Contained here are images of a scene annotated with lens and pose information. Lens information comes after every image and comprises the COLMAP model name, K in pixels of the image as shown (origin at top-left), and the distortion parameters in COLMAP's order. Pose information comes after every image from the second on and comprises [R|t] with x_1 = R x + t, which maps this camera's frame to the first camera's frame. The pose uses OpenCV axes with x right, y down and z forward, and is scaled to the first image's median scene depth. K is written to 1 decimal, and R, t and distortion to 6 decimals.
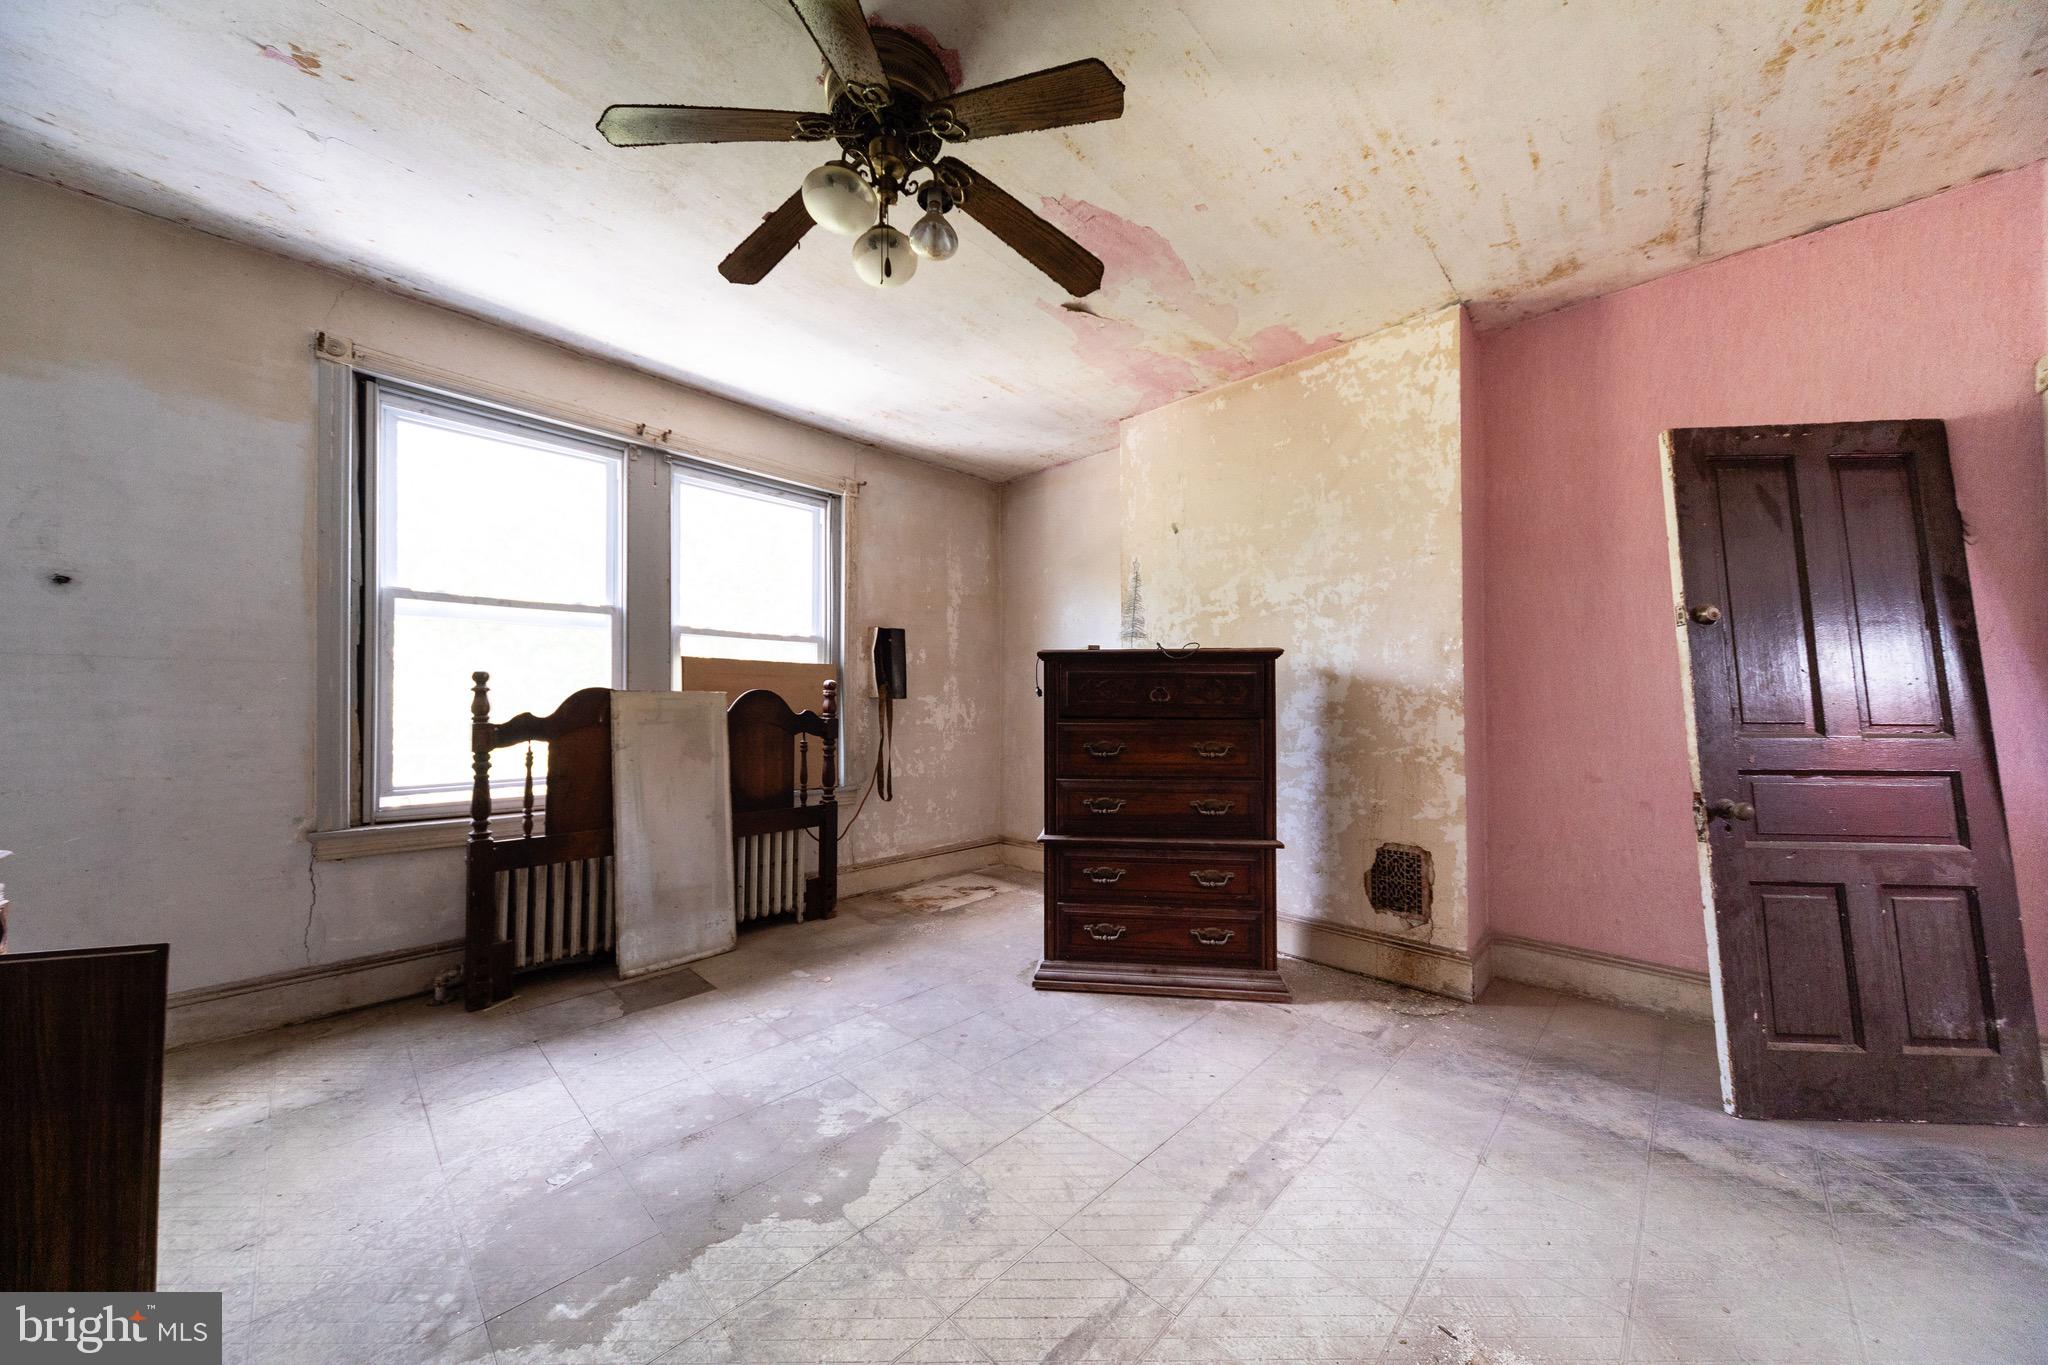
lens RADIAL K [[708.5, 0, 1026.9], [0, 708.5, 689.2], [0, 0, 1]] dist [0.007317, -0.000124]
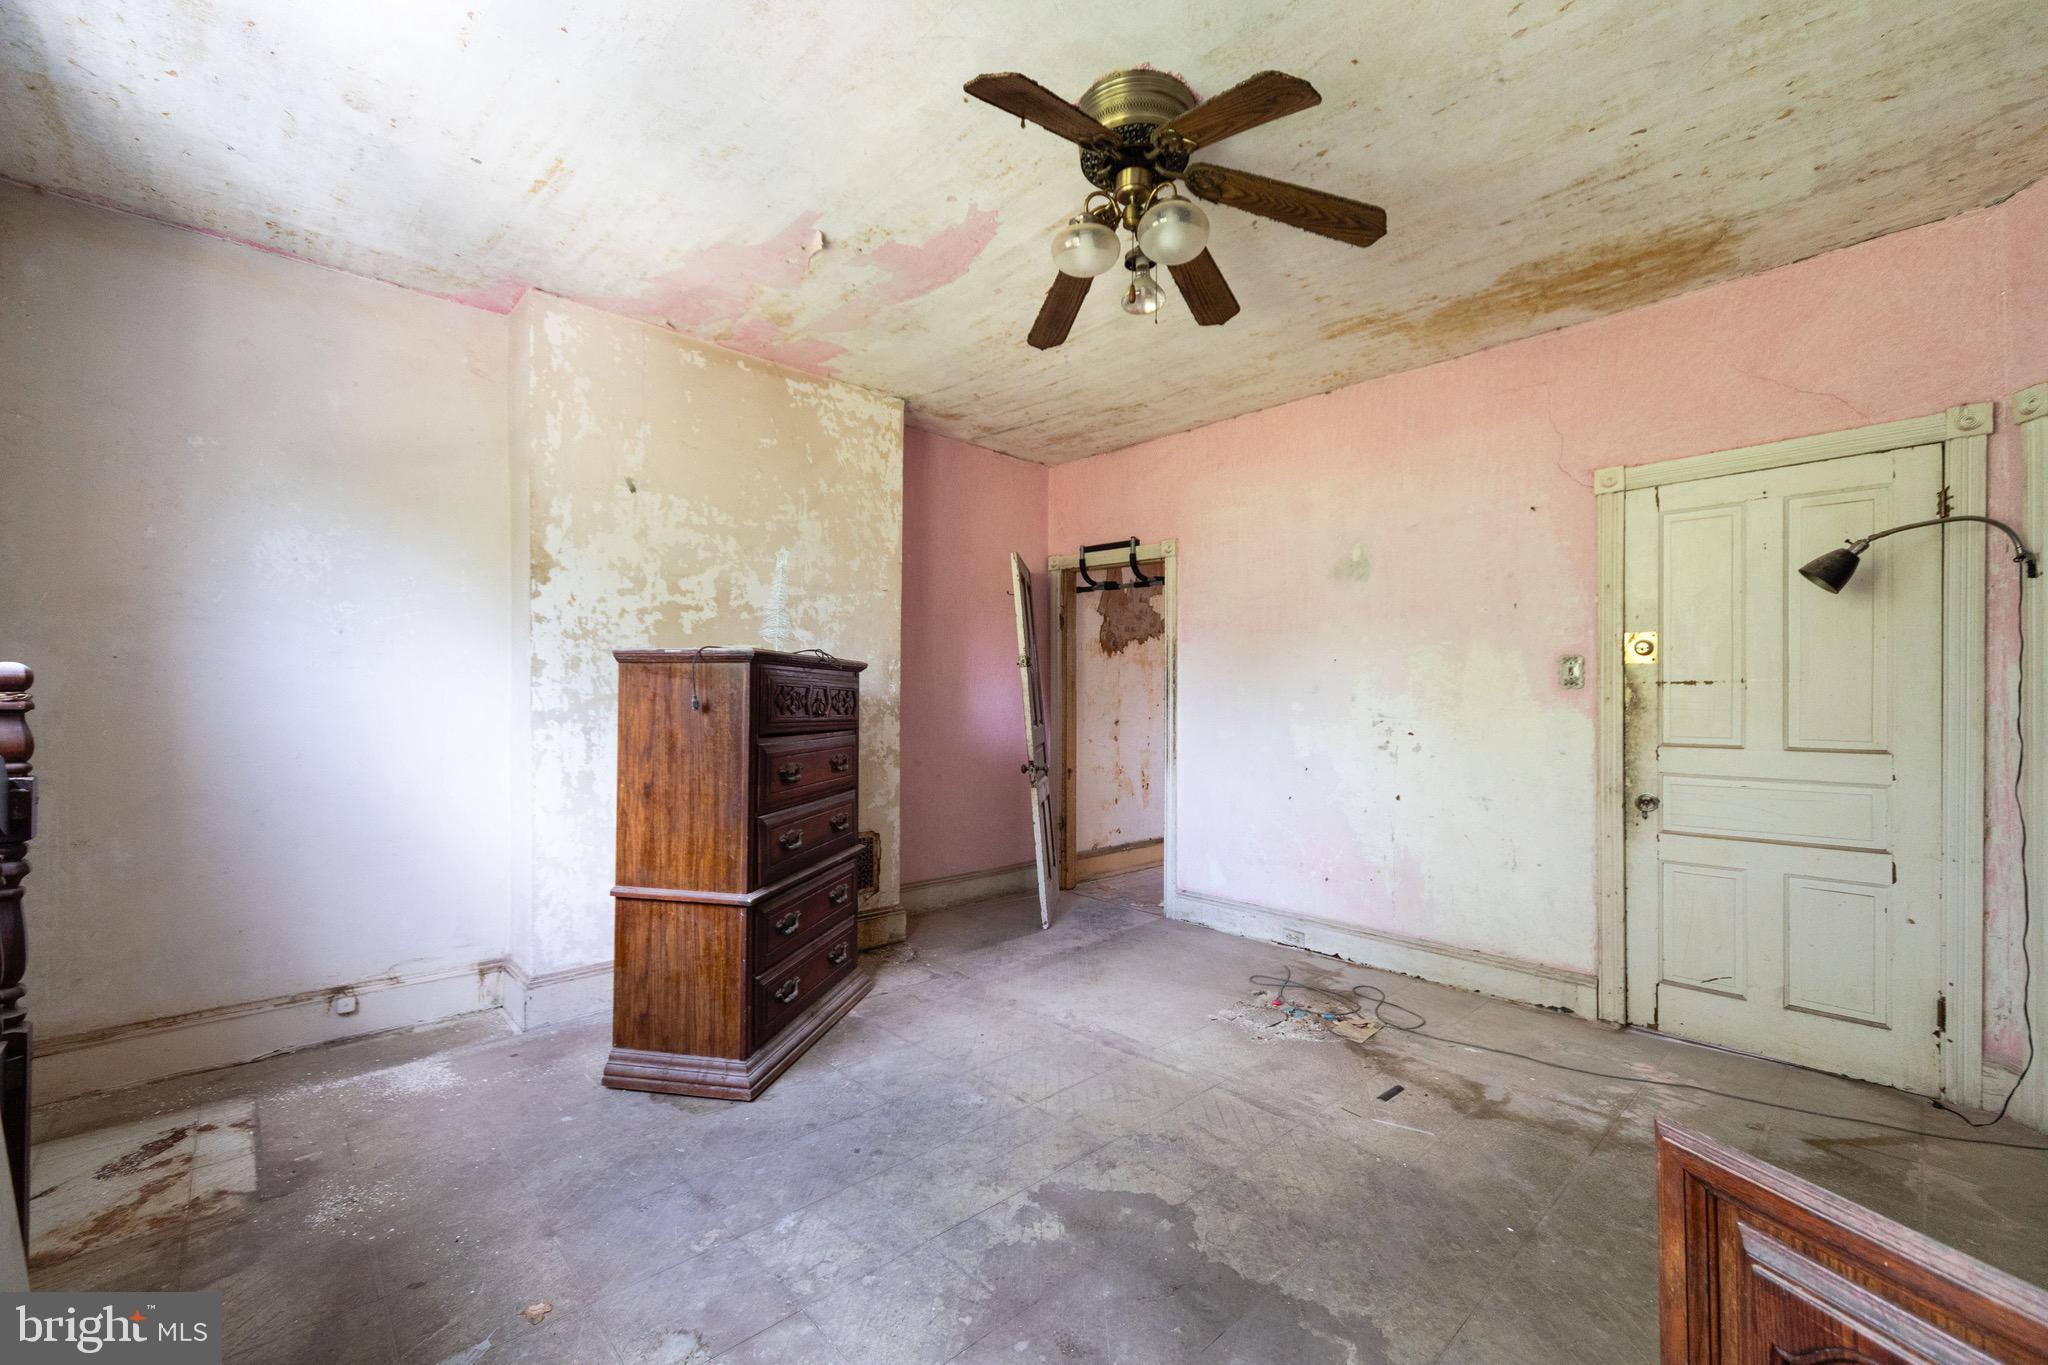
lens RADIAL K [[857.0, 0, 1030.8], [0, 857.0, 693.8], [0, 0, 1]] dist [0.002168, -0.000157]
pose [[0.024465, 0.008390, 0.999665, -0.877203], [-0.018884, 0.999790, -0.007929, -0.004718], [-0.999522, -0.018684, 0.024618, 0.683787]]
